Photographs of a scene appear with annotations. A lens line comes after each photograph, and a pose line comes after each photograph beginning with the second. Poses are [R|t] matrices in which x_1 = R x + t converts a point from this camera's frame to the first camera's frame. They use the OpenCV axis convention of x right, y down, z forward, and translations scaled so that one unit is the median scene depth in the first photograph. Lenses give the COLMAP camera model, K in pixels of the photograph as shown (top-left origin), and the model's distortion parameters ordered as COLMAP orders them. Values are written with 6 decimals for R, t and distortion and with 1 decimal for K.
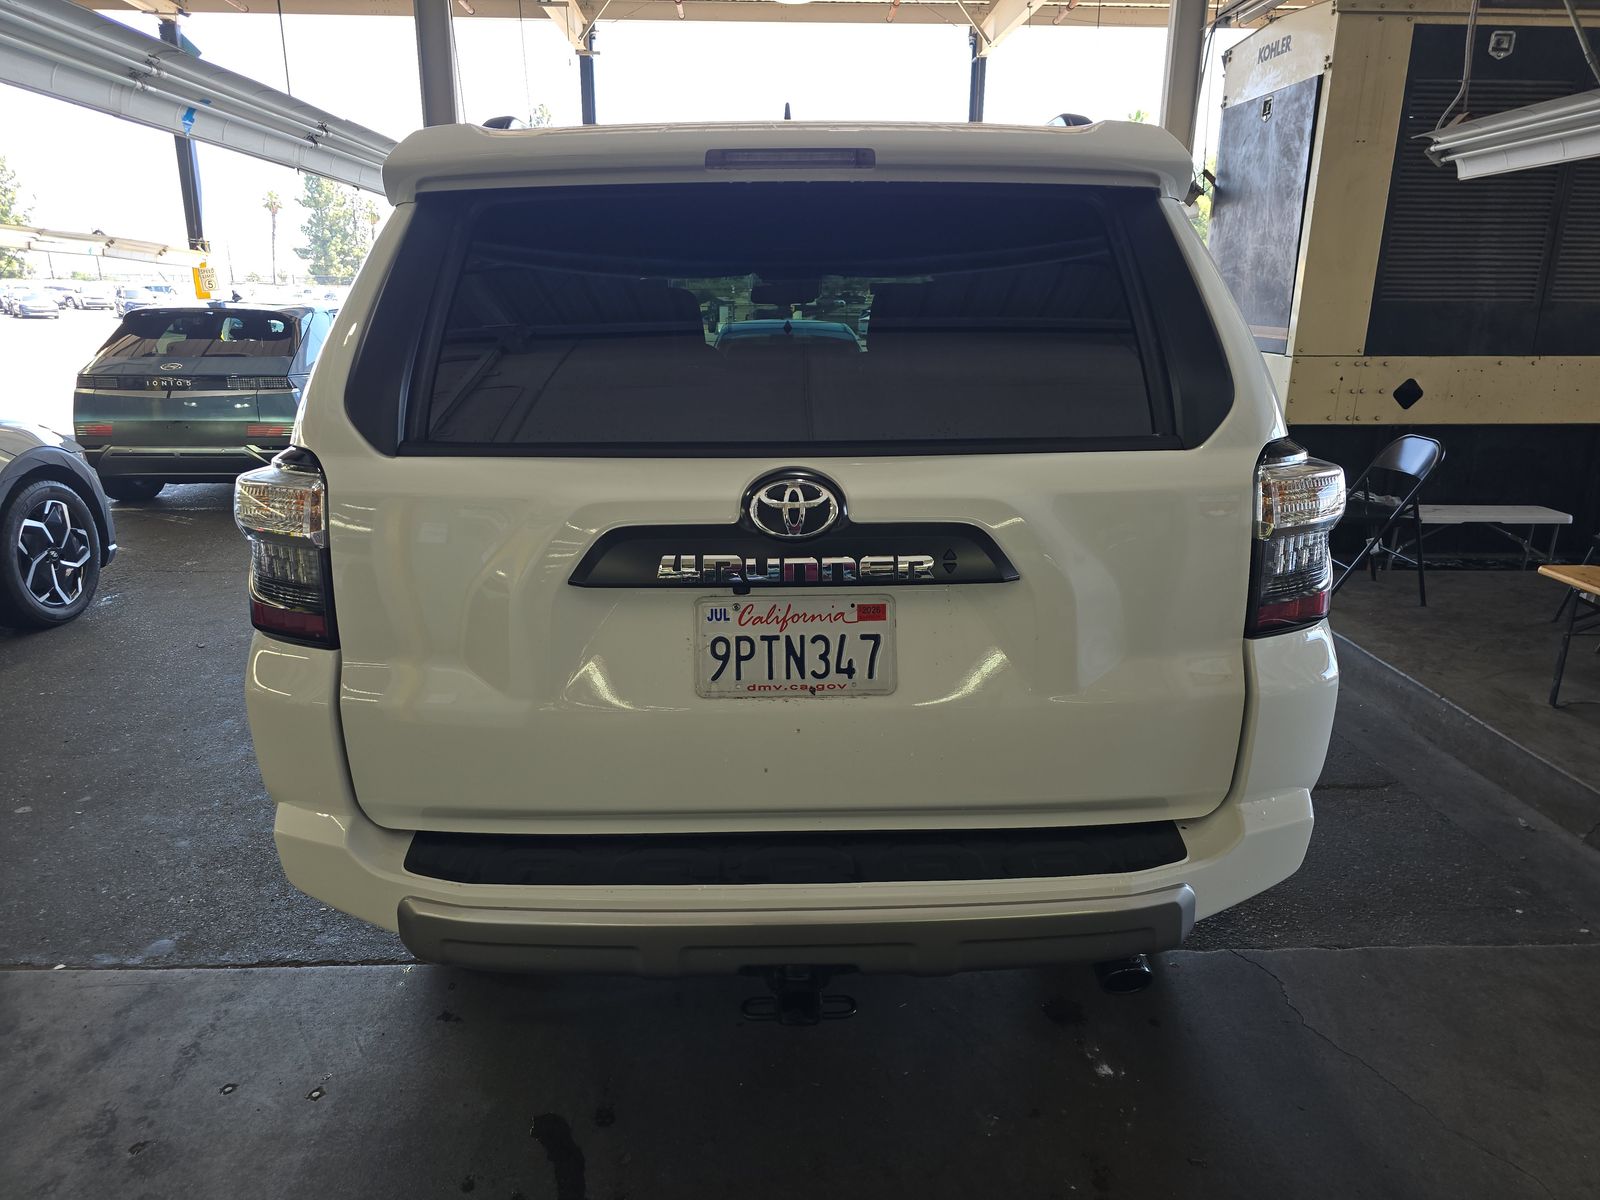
lens RADIAL K [[1078.6, 0, 794.0], [0, 1078.6, 560.4], [0, 0, 1]] dist [0.052597, -0.039464]
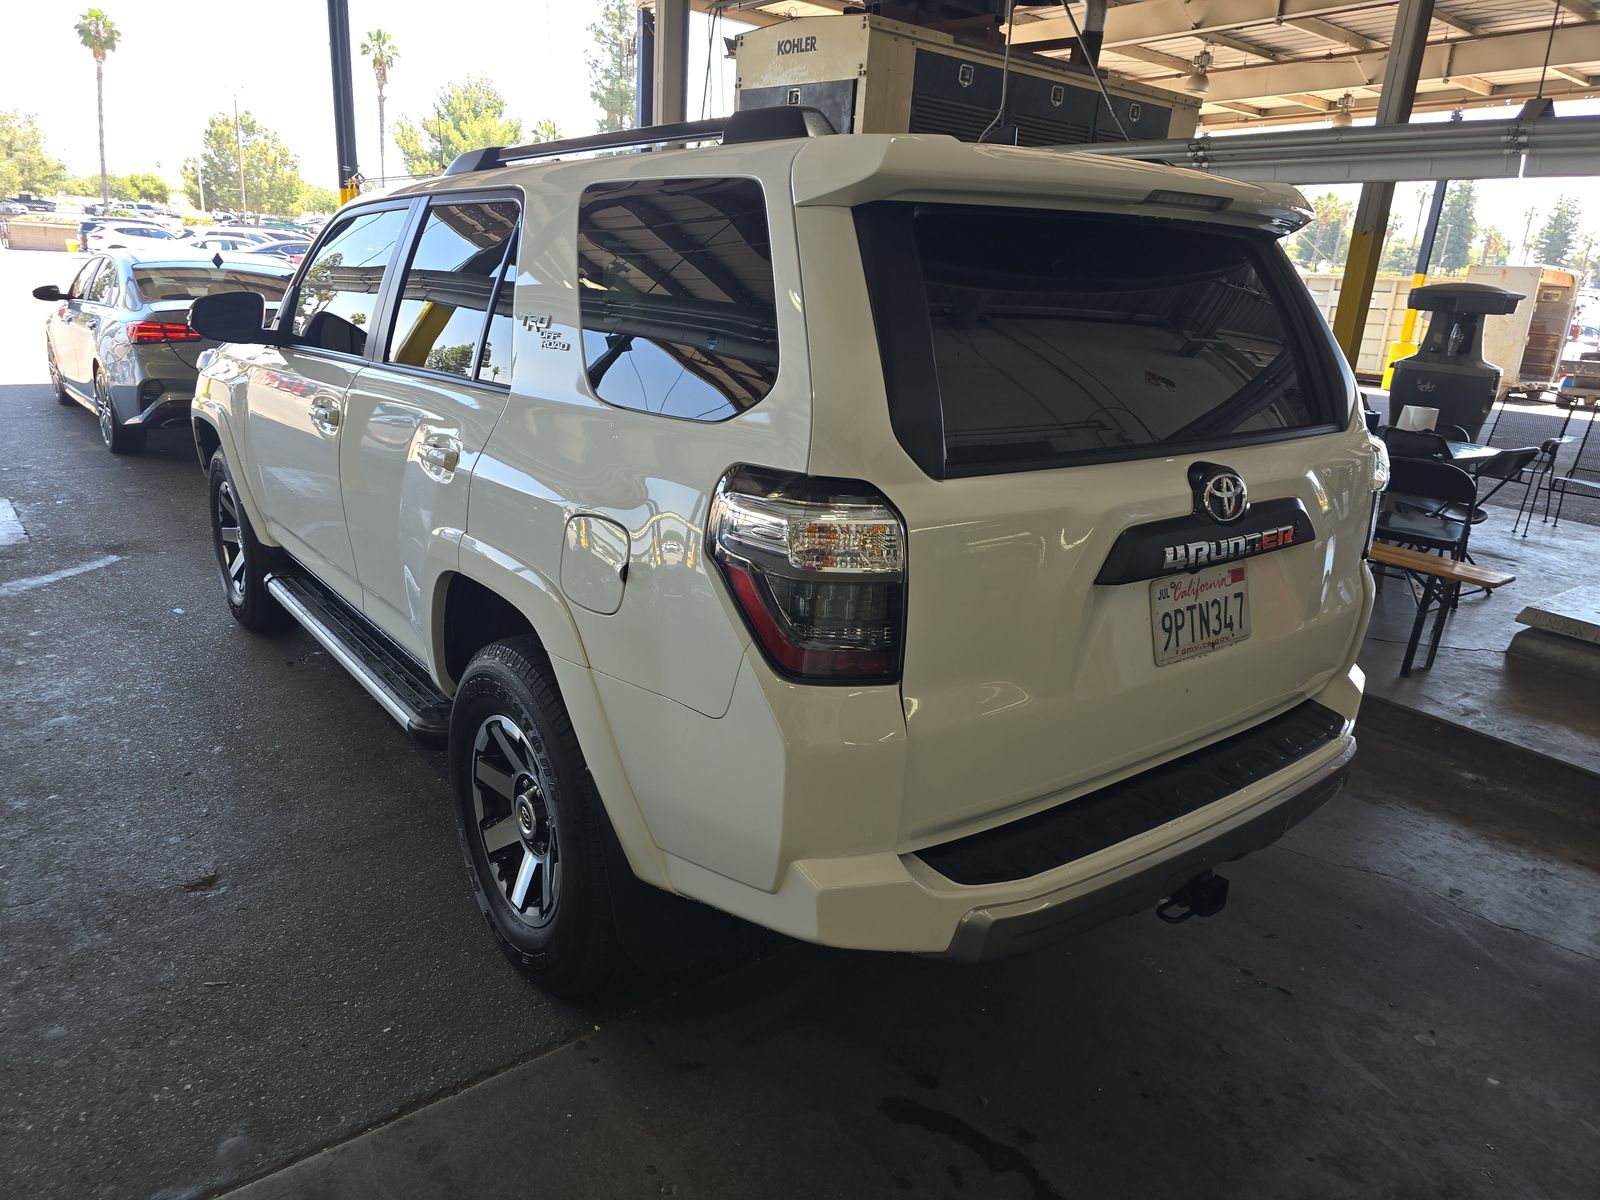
lens RADIAL K [[1078.6, 0, 794.0], [0, 1078.6, 560.4], [0, 0, 1]] dist [0.052597, -0.039464]
pose [[0.801913, -0.118598, 0.585551, -1.064183], [0.085287, 0.992786, 0.084279, -0.117287], [-0.591322, -0.017645, 0.806242, 0.297023]]
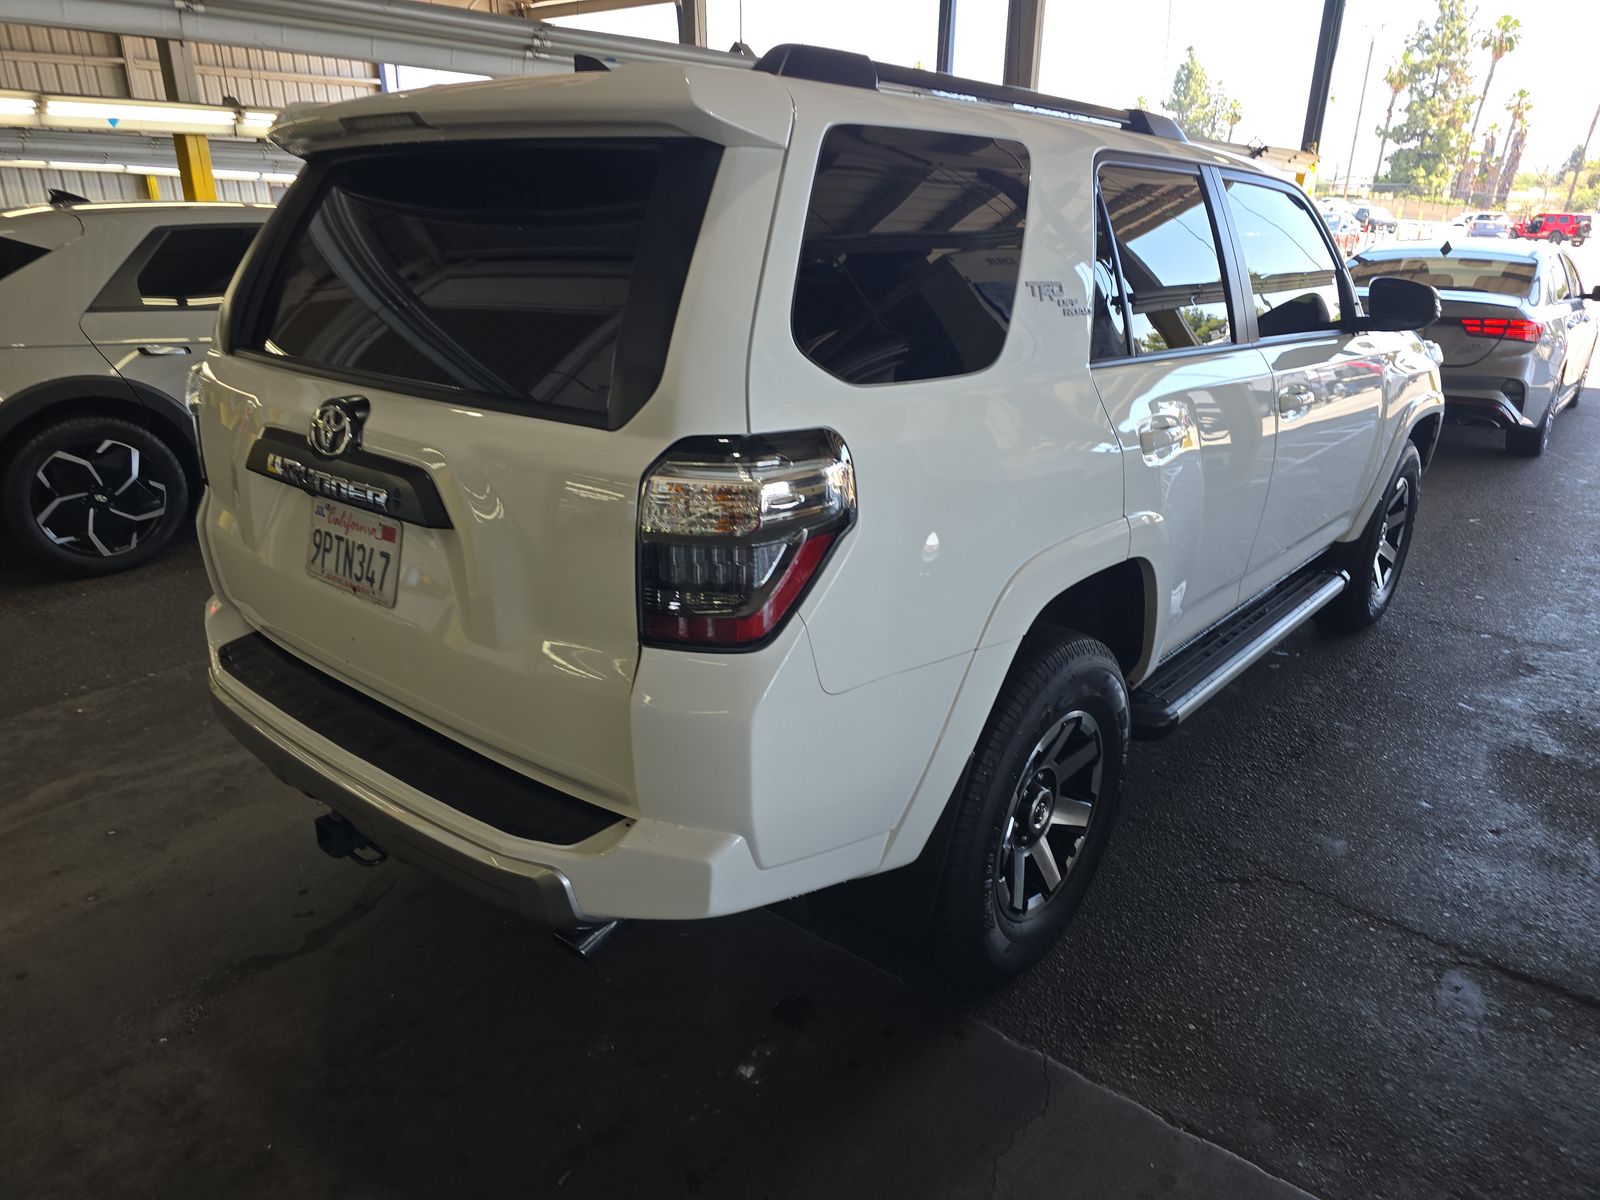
lens RADIAL K [[1078.6, 0, 794.0], [0, 1078.6, 560.4], [0, 0, 1]] dist [0.052597, -0.039464]
pose [[0.756151, 0.210421, -0.619644, 1.104155], [-0.160133, 0.977603, 0.136566, -0.148306], [0.634502, -0.004039, 0.772911, 0.390822]]
